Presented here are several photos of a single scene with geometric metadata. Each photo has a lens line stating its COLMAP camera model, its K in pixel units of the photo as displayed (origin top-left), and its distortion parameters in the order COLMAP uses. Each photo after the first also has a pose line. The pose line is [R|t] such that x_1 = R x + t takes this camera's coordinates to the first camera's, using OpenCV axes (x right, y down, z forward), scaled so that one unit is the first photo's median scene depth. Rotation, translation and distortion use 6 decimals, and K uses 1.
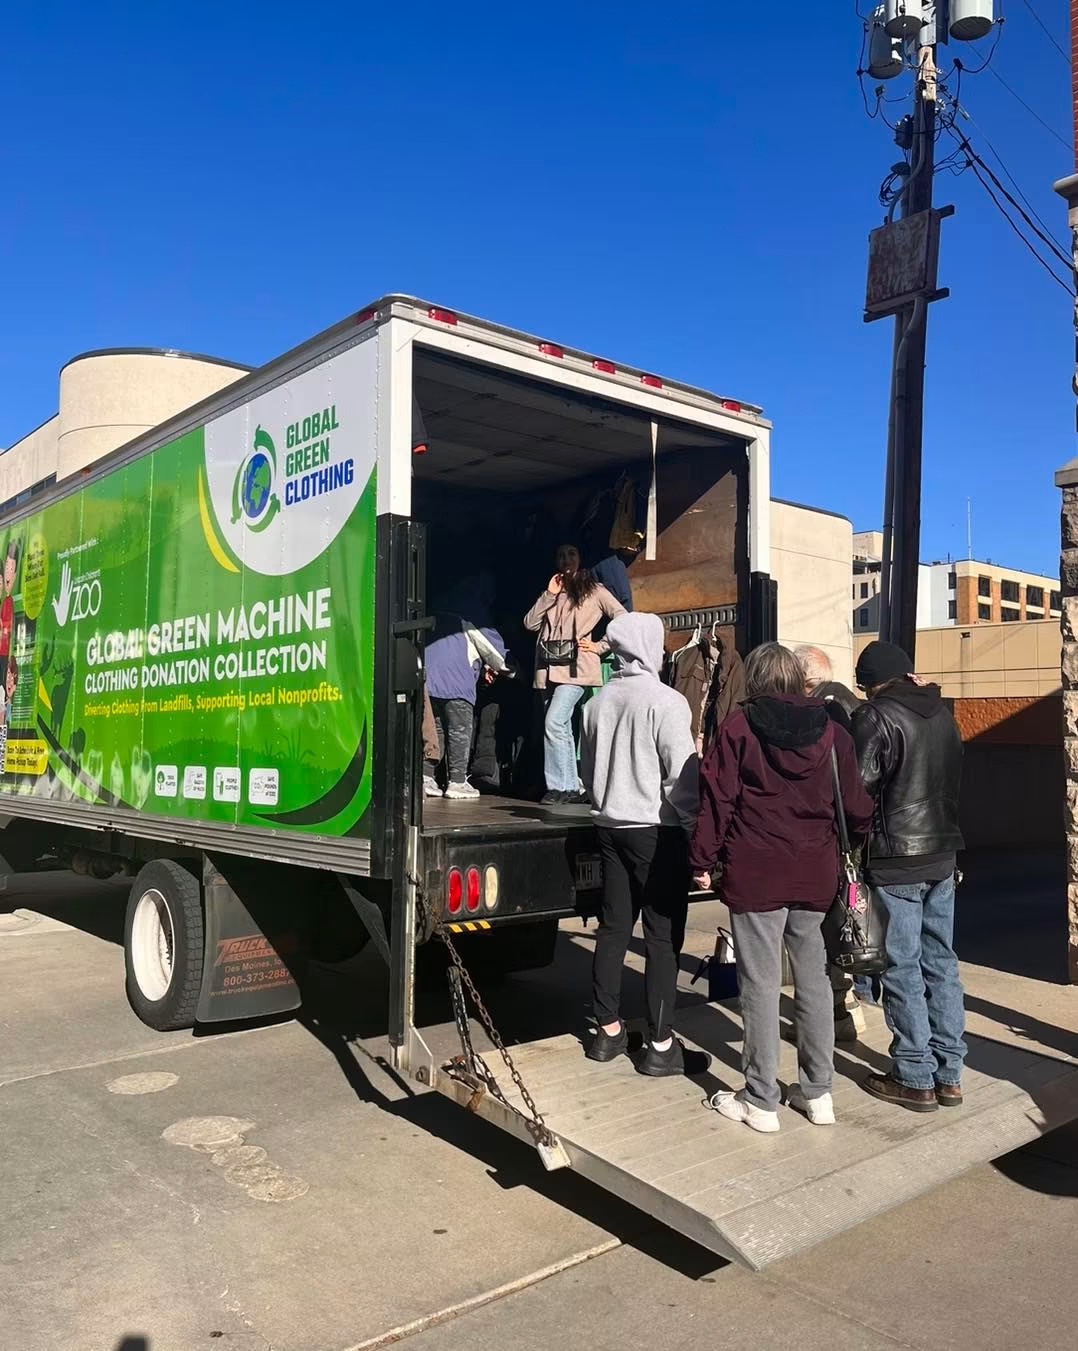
lens RADIAL K [[1041.1, 0, 613.0], [0, 1041.1, 670.2], [0, 0, 1]] dist [0.059351, -0.078397]
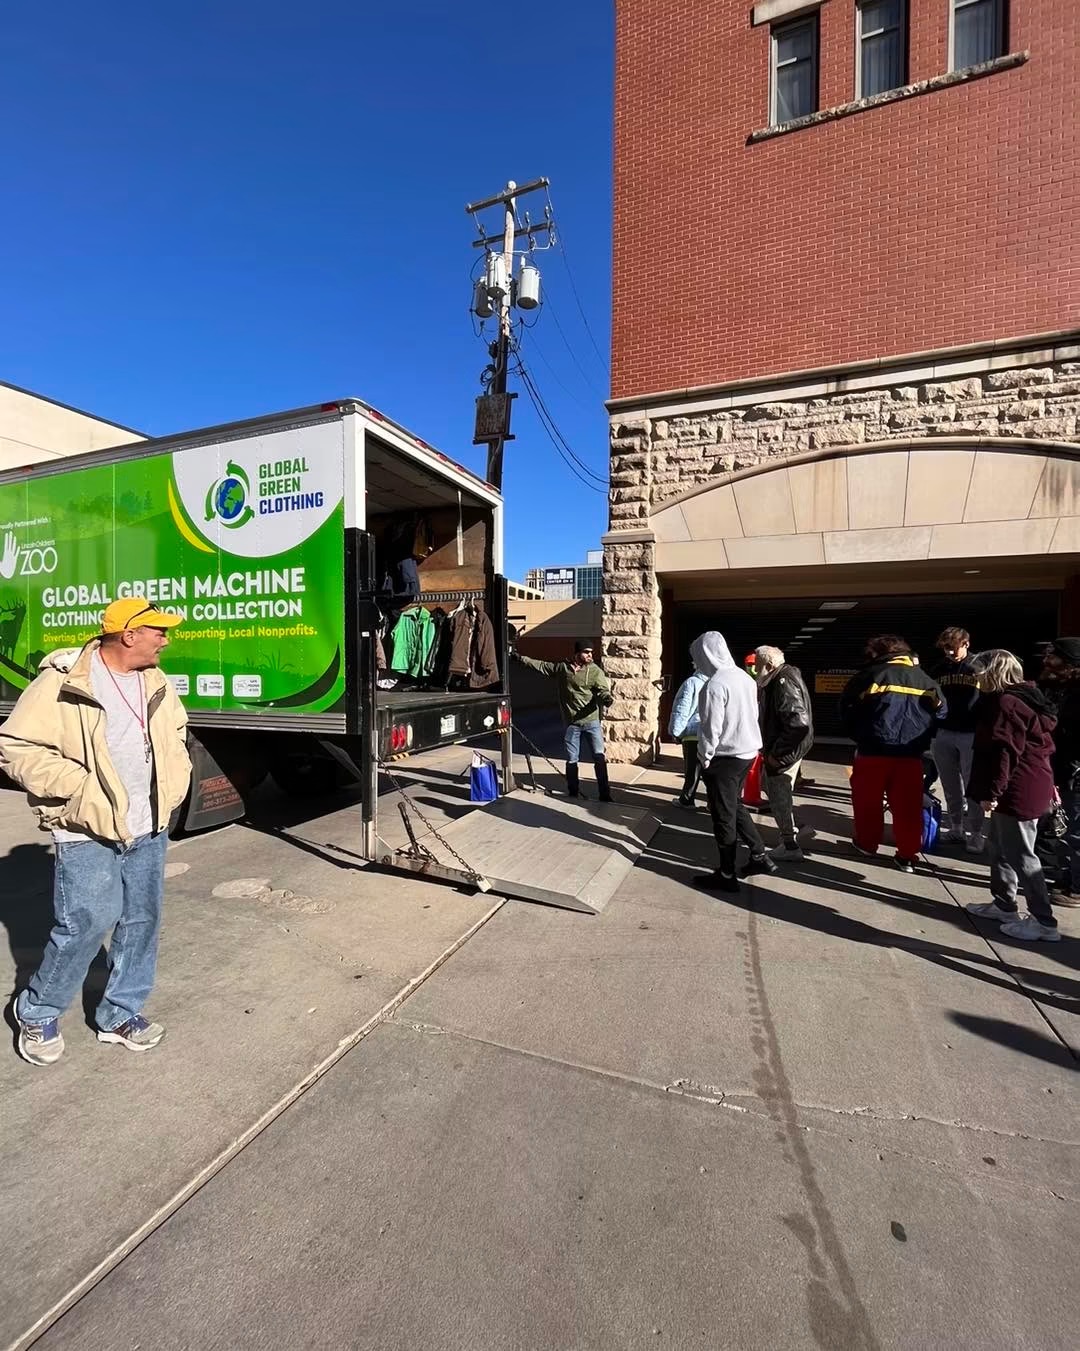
lens RADIAL K [[529.4, 0, 578.0], [0, 529.4, 669.9], [0, 0, 1]] dist [-0.001137, -0.000069]
pose [[0.890165, -0.012949, 0.455455, -0.240223], [-0.026978, 0.996344, 0.081055, 0.003909], [-0.454840, -0.084440, 0.886561, 0.022901]]
